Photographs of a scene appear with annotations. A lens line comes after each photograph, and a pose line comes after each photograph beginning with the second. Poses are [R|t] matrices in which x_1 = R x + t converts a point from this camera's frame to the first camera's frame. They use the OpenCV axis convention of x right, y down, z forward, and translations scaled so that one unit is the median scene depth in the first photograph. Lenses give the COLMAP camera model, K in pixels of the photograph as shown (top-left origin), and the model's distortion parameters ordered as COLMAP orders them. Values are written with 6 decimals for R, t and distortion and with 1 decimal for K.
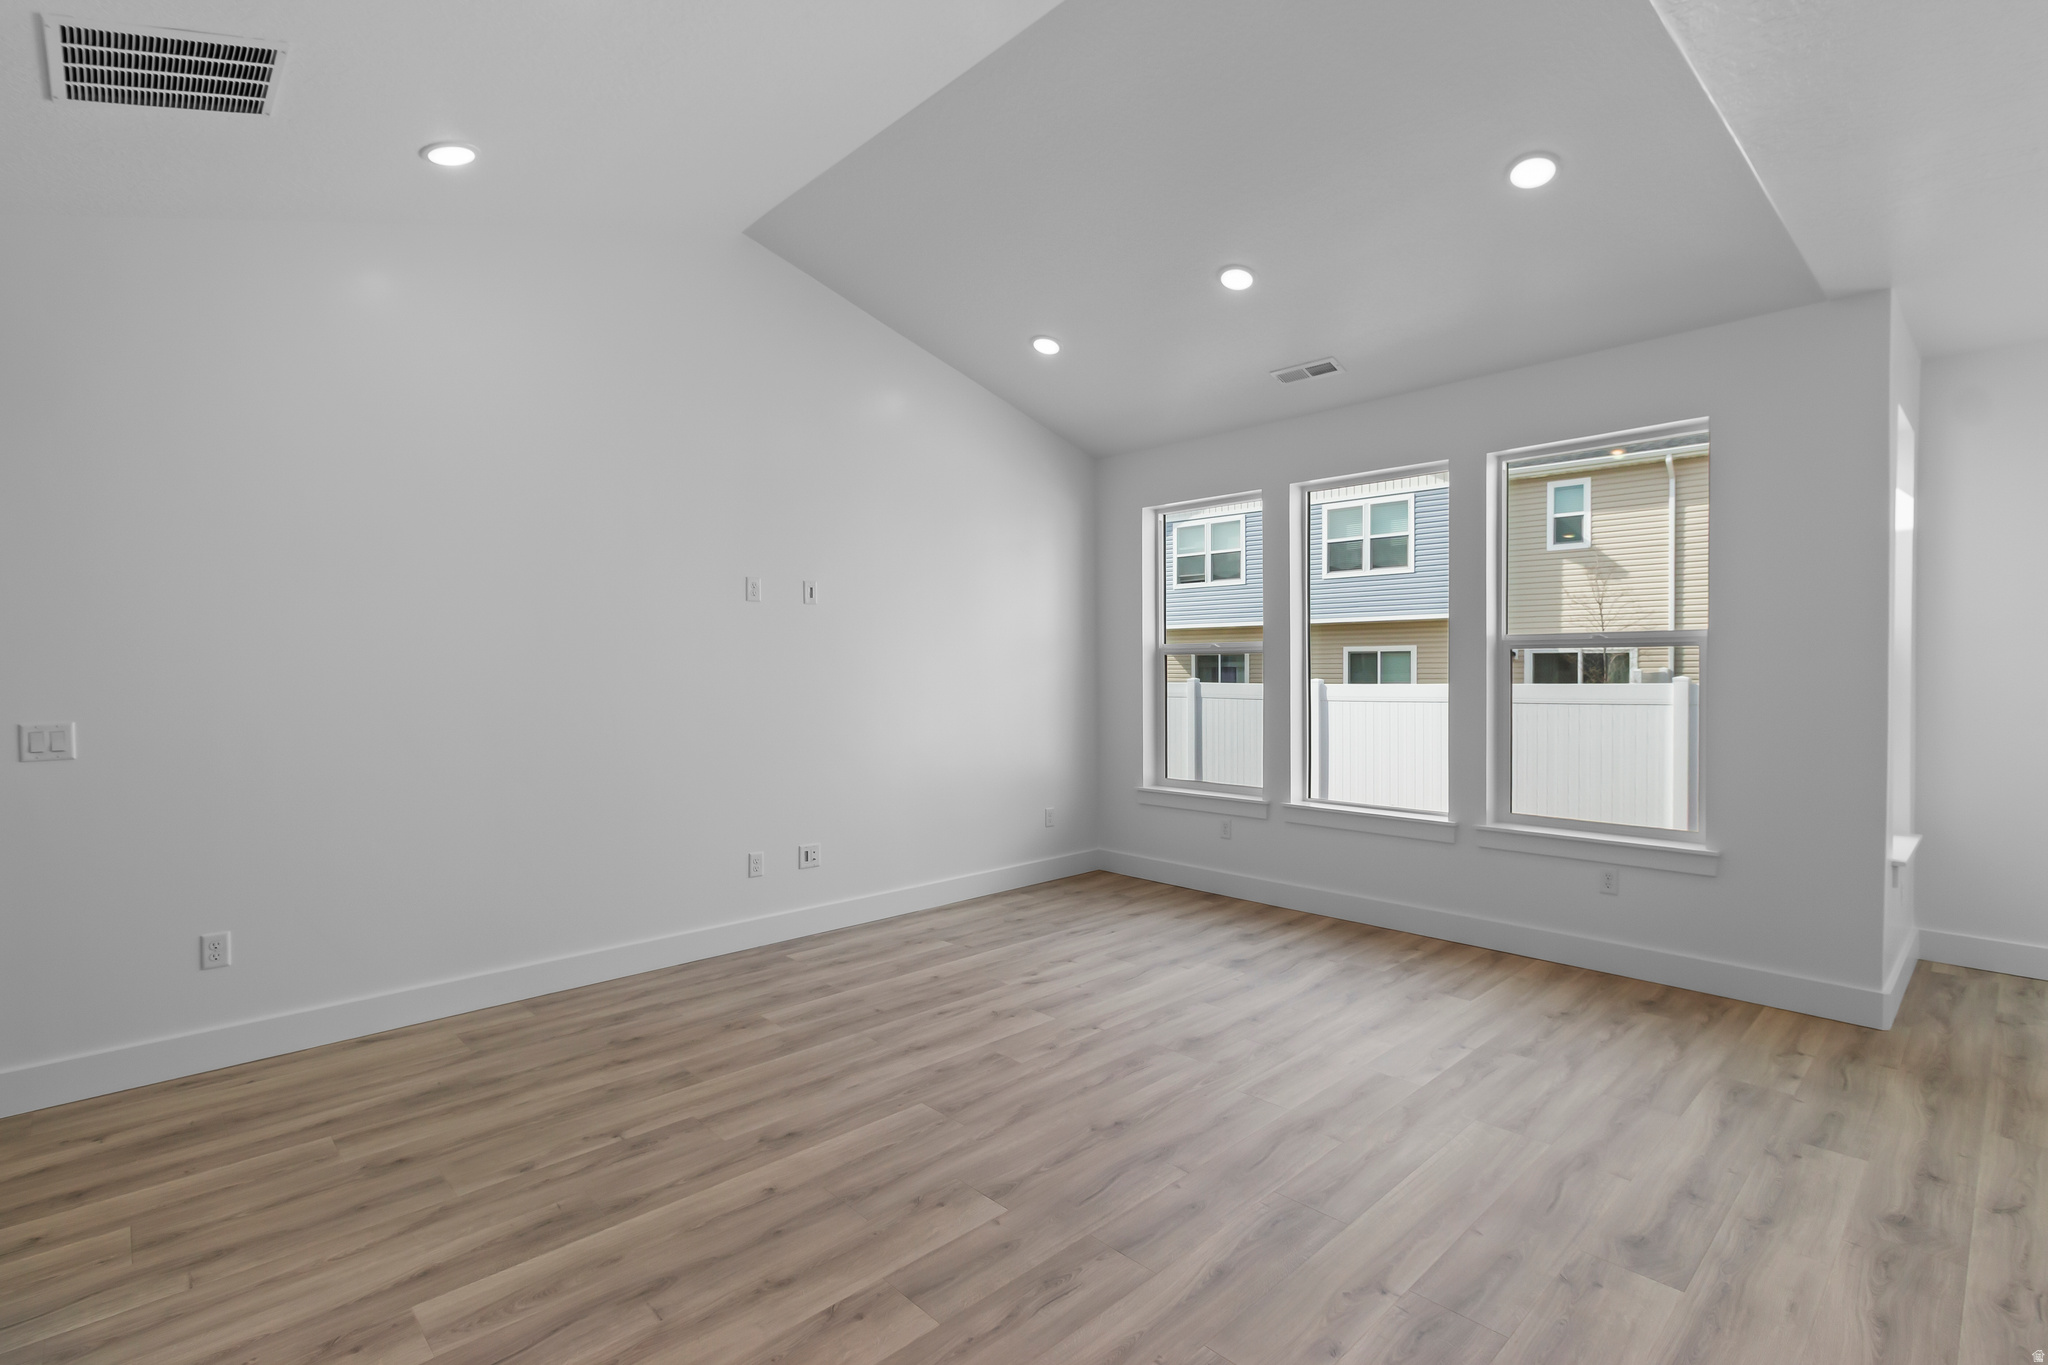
lens RADIAL K [[961.9, 0, 1040.0], [0, 961.9, 691.6], [0, 0, 1]] dist [0.002547, 0.000285]
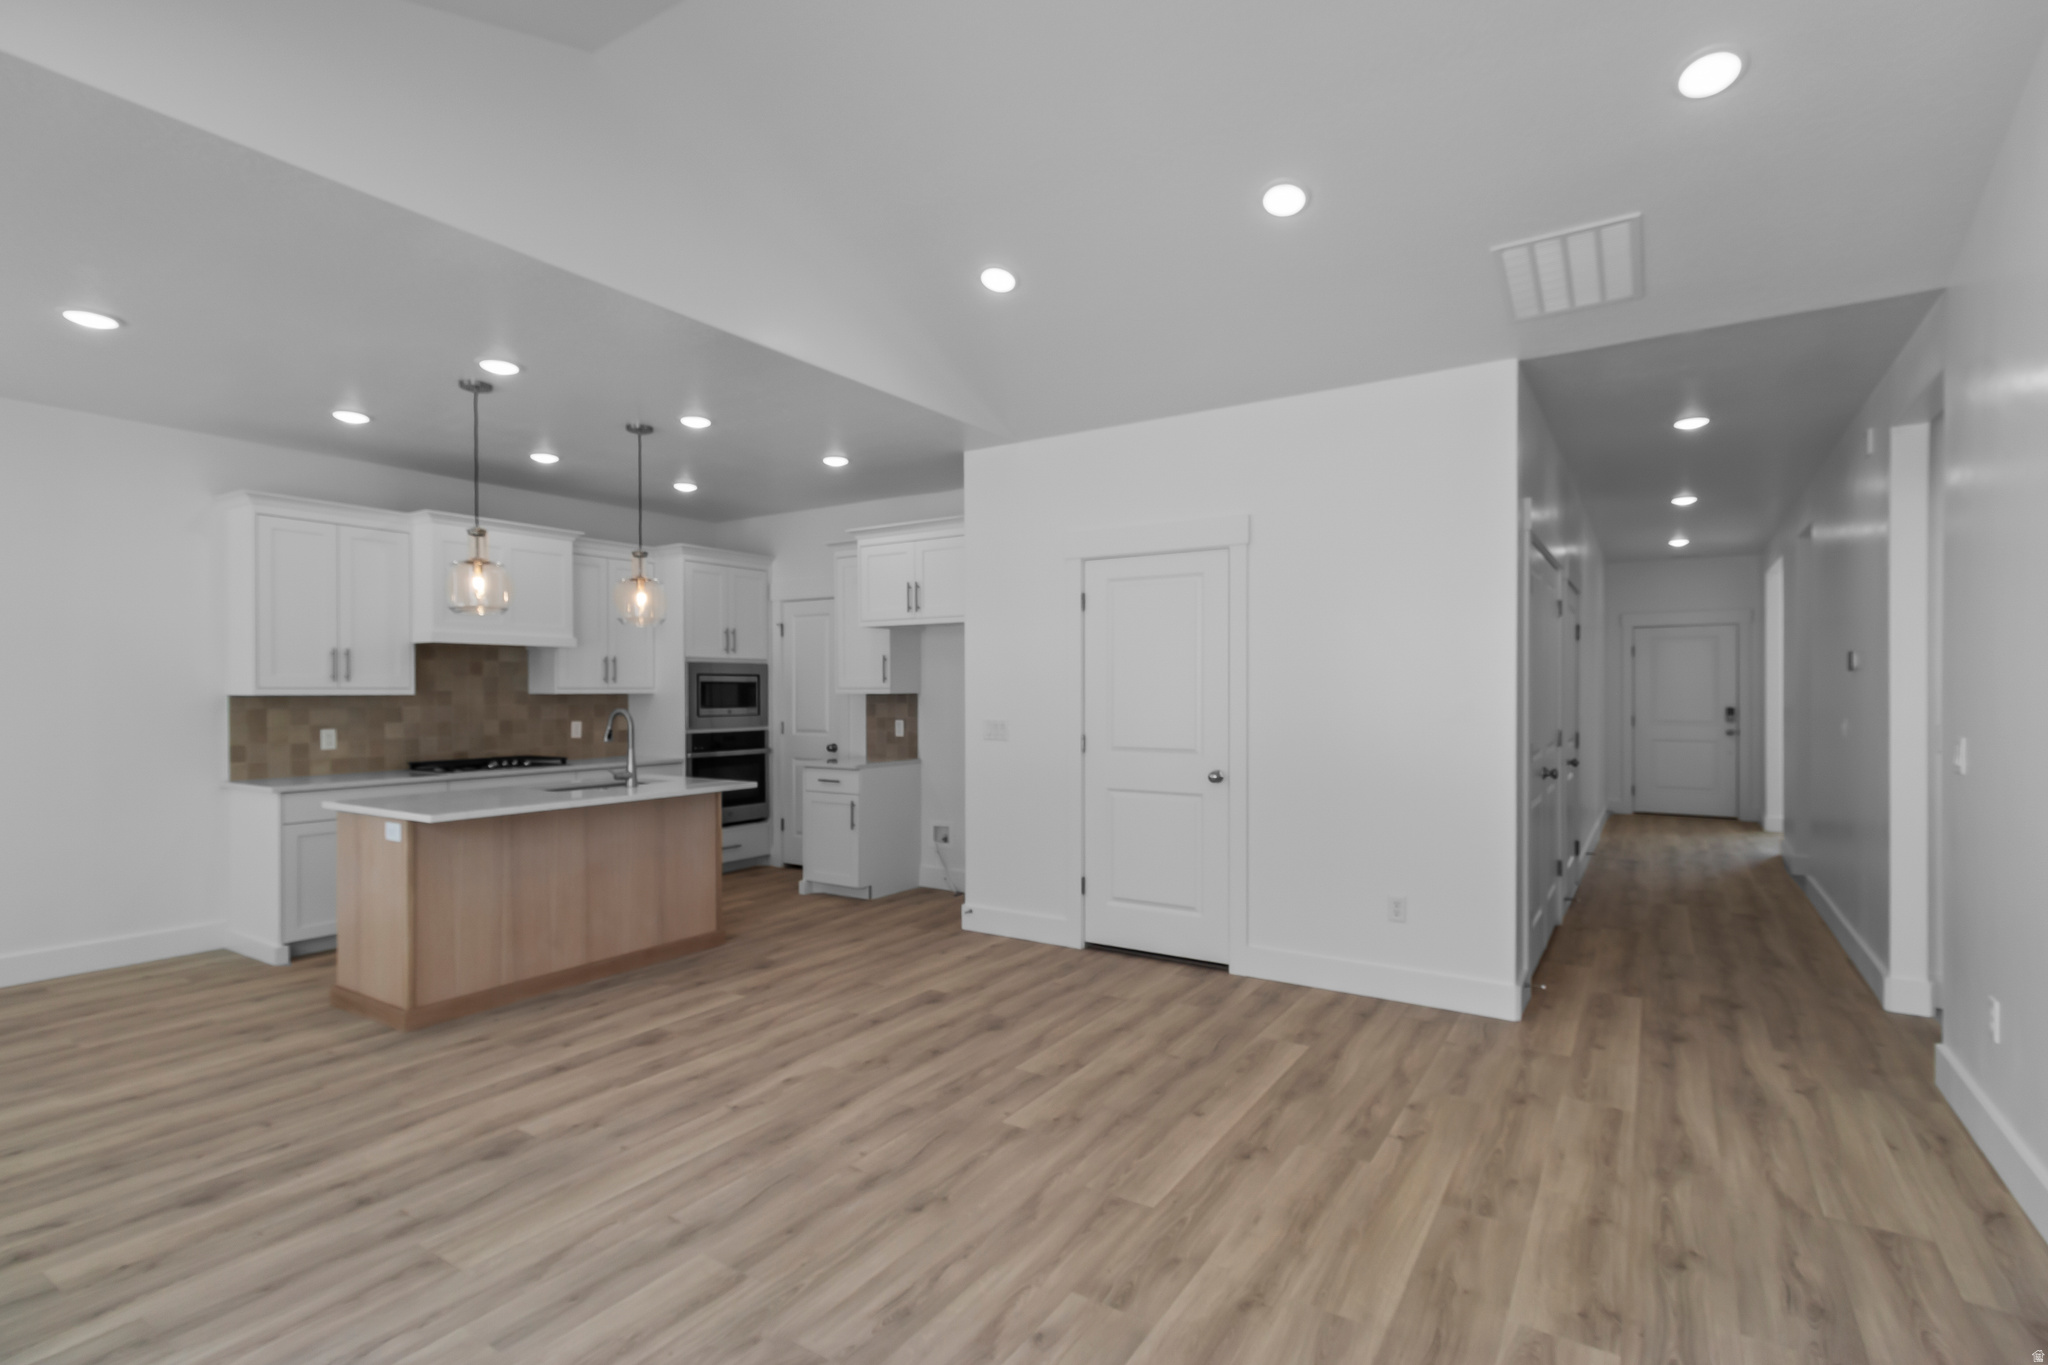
lens RADIAL K [[961.9, 0, 1024.9], [0, 961.9, 687.7], [0, 0, 1]] dist [0.002547, 0.000285]
pose [[-0.975739, 0.006963, -0.218828, 0.121697], [0.001261, 0.999656, 0.026185, -0.034886], [0.218935, 0.025274, -0.975412, 1.295799]]
